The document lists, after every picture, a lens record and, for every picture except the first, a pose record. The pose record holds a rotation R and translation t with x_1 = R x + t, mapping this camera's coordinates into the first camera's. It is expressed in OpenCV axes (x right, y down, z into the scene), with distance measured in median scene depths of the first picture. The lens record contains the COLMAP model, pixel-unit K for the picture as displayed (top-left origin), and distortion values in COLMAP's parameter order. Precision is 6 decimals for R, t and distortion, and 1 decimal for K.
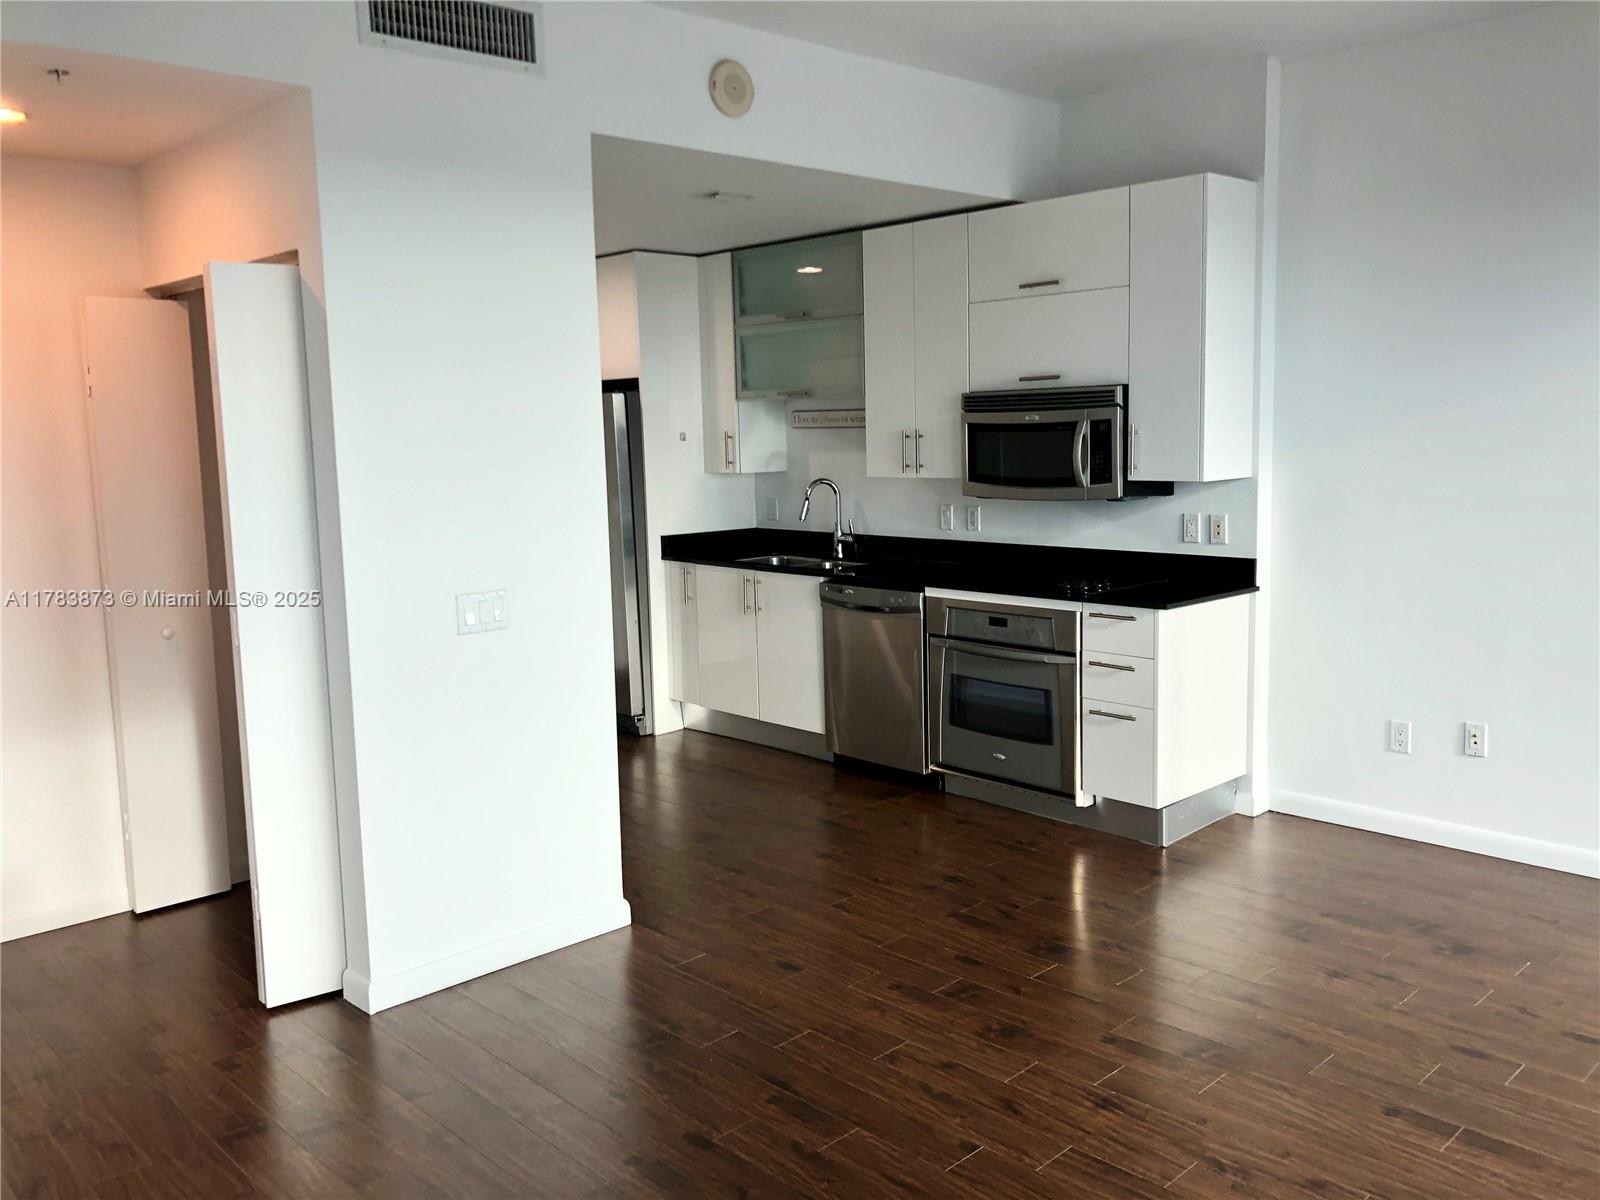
lens RADIAL K [[1321.5, 0, 818.5], [0, 1321.5, 589.3], [0, 0, 1]] dist [0.042060, -0.053735]
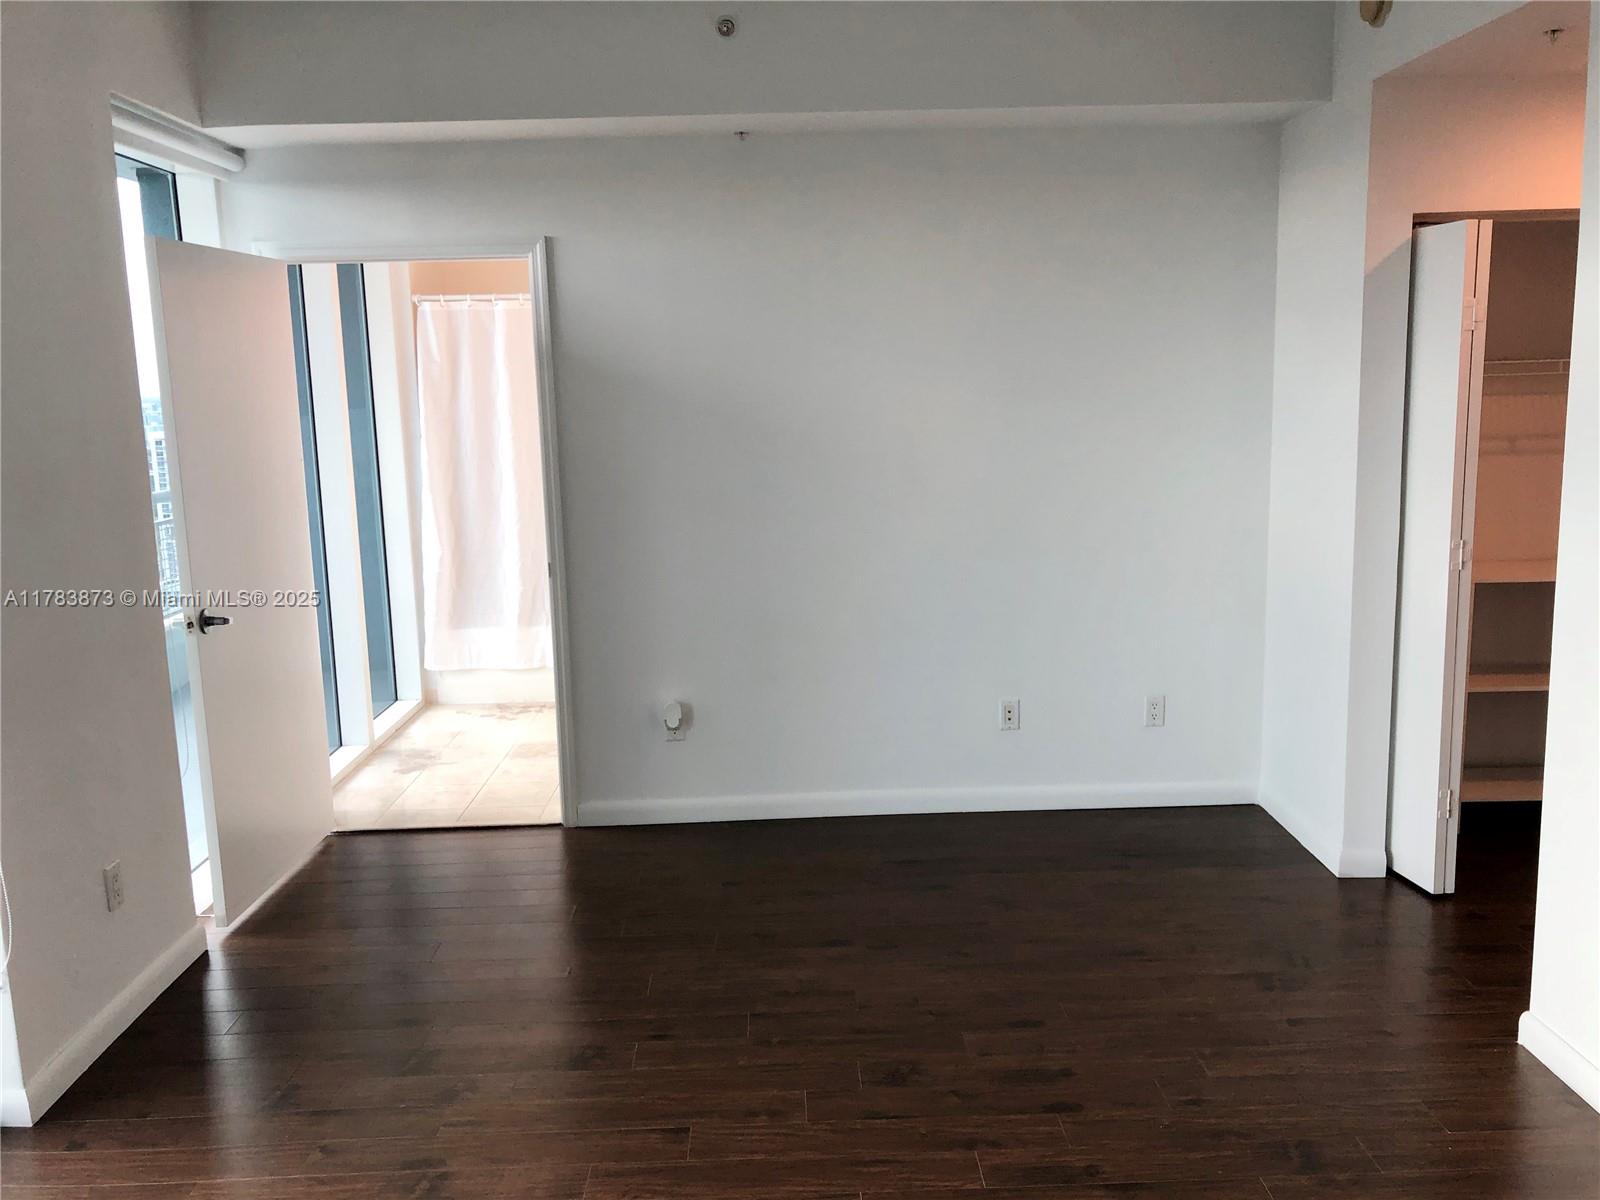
lens RADIAL K [[1321.5, 0, 813.1], [0, 1321.5, 588.0], [0, 0, 1]] dist [0.042060, -0.053735]
pose [[-0.673800, 0.159315, -0.721535, 0.424834], [-0.050638, 0.964229, 0.260189, -0.132628], [0.737177, 0.211852, -0.641630, 0.857289]]
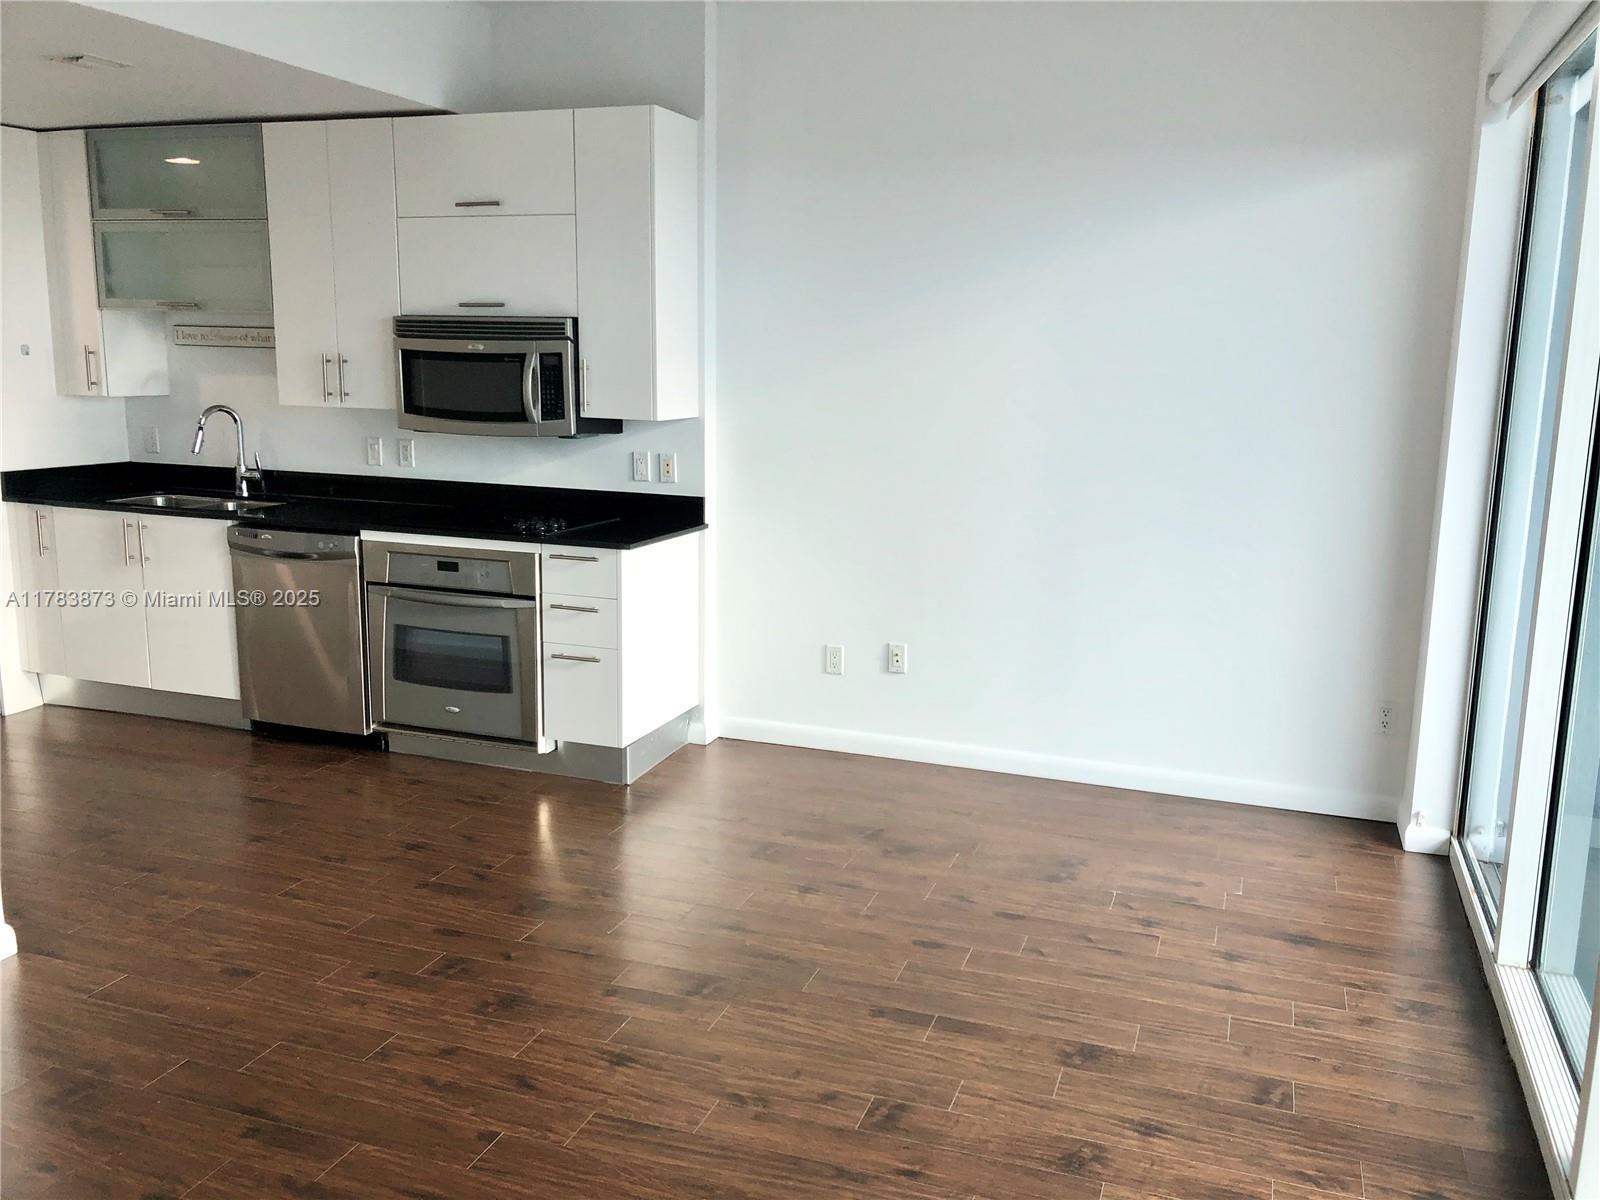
lens RADIAL K [[1321.5, 0, 830.3], [0, 1321.5, 584.2], [0, 0, 1]] dist [0.042060, -0.053735]
pose [[0.893439, -0.040143, 0.447387, -0.044126], [0.017885, 0.998388, 0.053868, -0.008532], [-0.448828, -0.040127, 0.892717, 0.042633]]
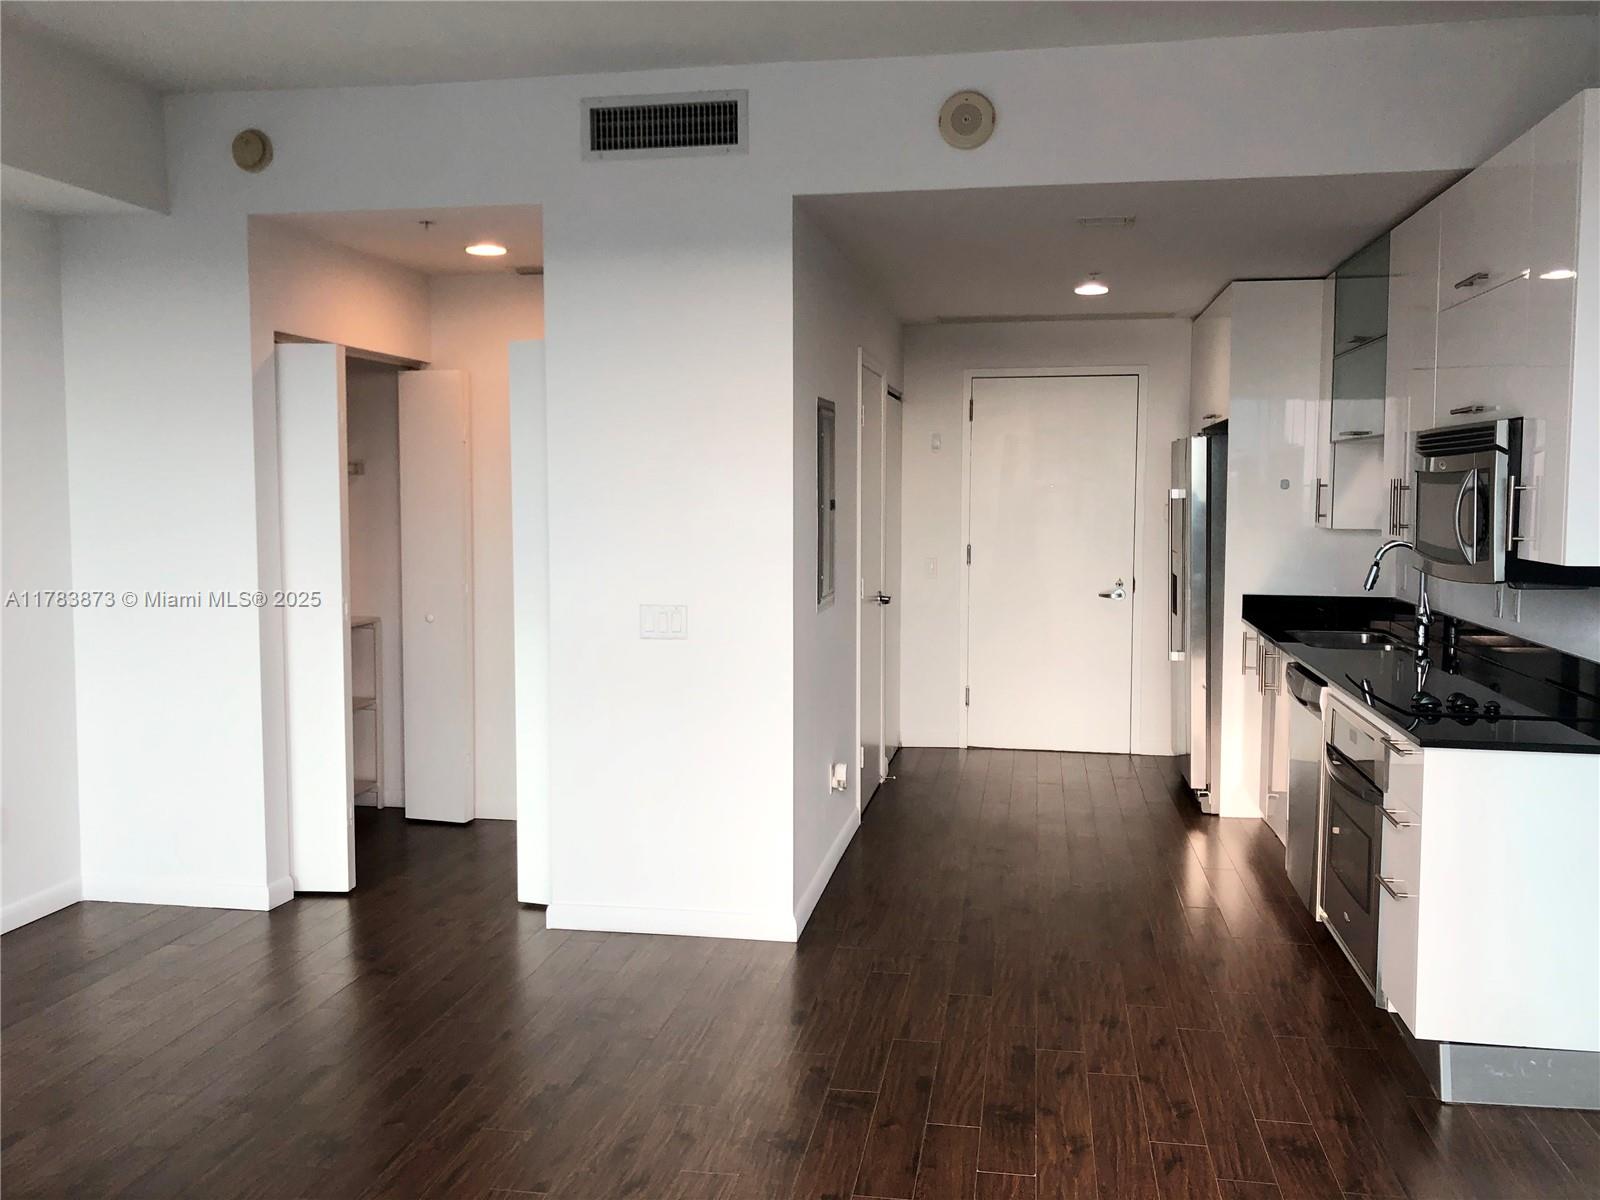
lens RADIAL K [[1321.5, 0, 808.4], [0, 1321.5, 592.0], [0, 0, 1]] dist [0.042060, -0.053735]
pose [[0.586197, 0.088079, -0.805367, 0.584165], [-0.116622, 0.992893, 0.023703, -0.040311], [0.801731, 0.080029, 0.592303, 0.317089]]
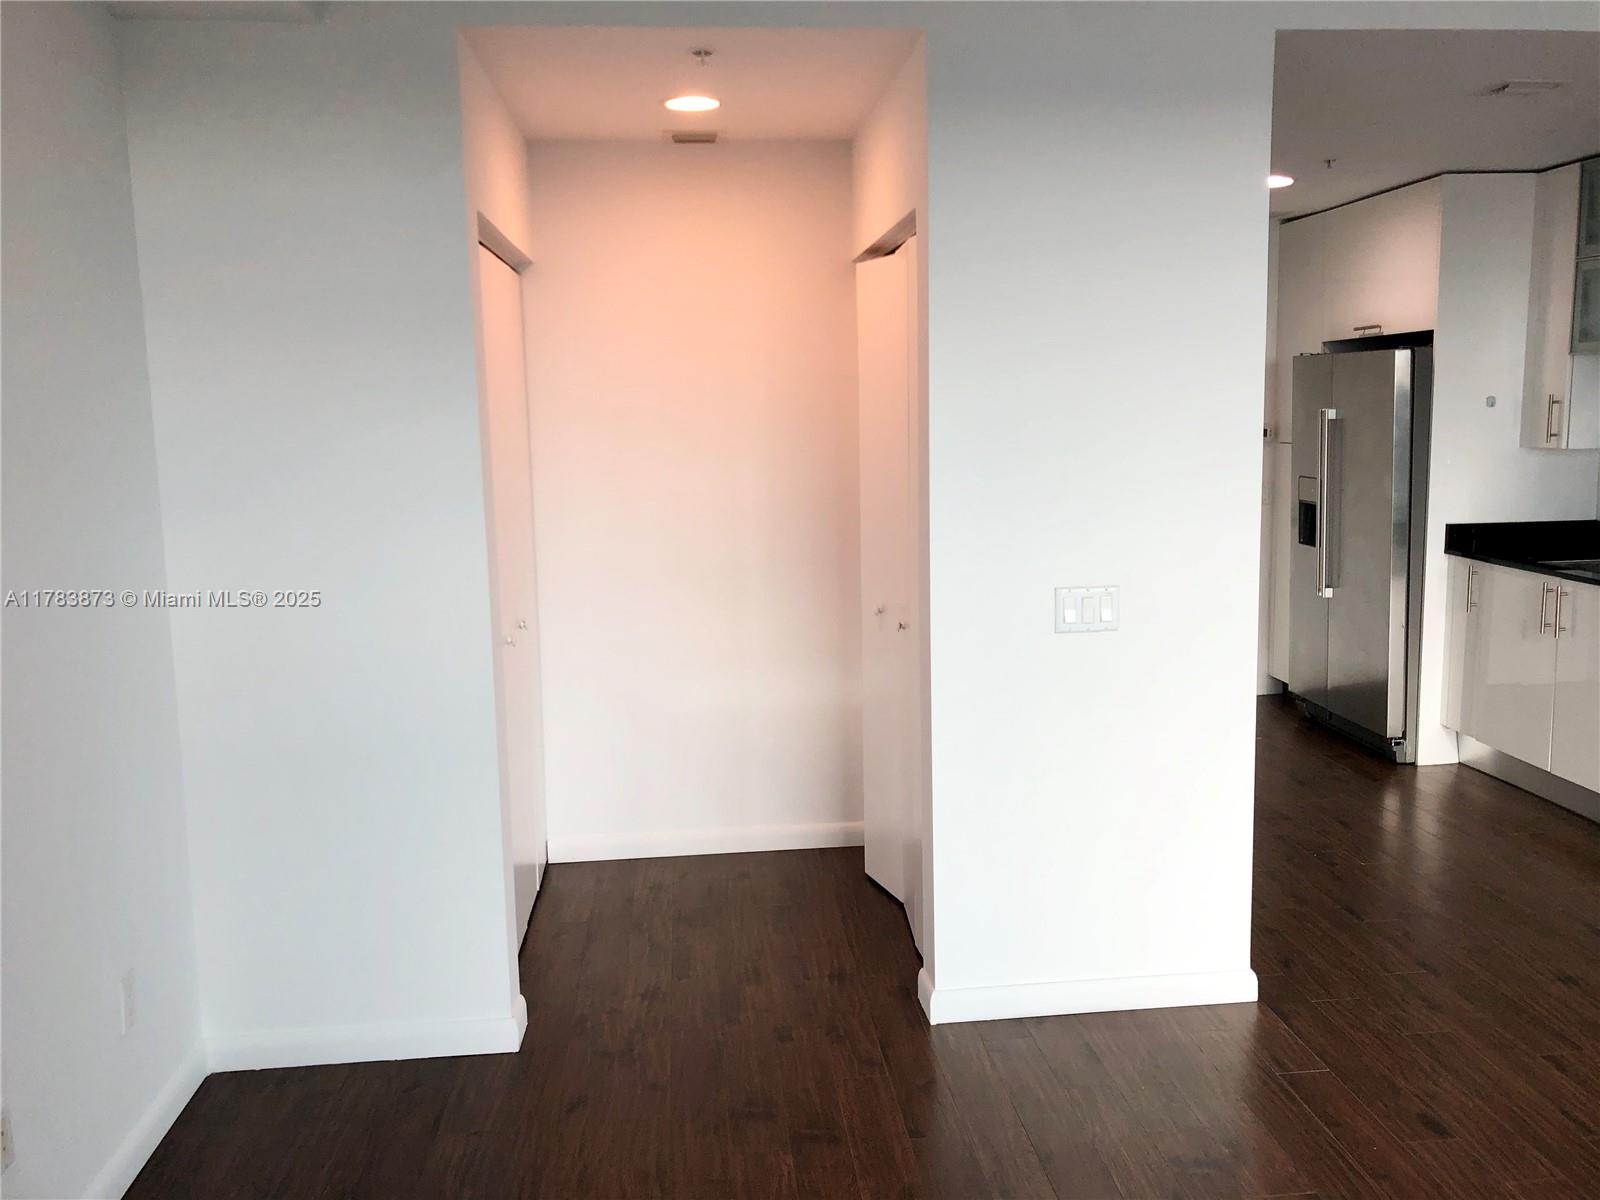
lens RADIAL K [[1321.5, 0, 797.6], [0, 1321.5, 584.8], [0, 0, 1]] dist [0.042060, -0.053735]
pose [[0.781631, 0.091038, -0.617062, 0.104486], [-0.073175, 0.995844, 0.054230, -0.025042], [0.619434, 0.002765, 0.785044, 0.150001]]
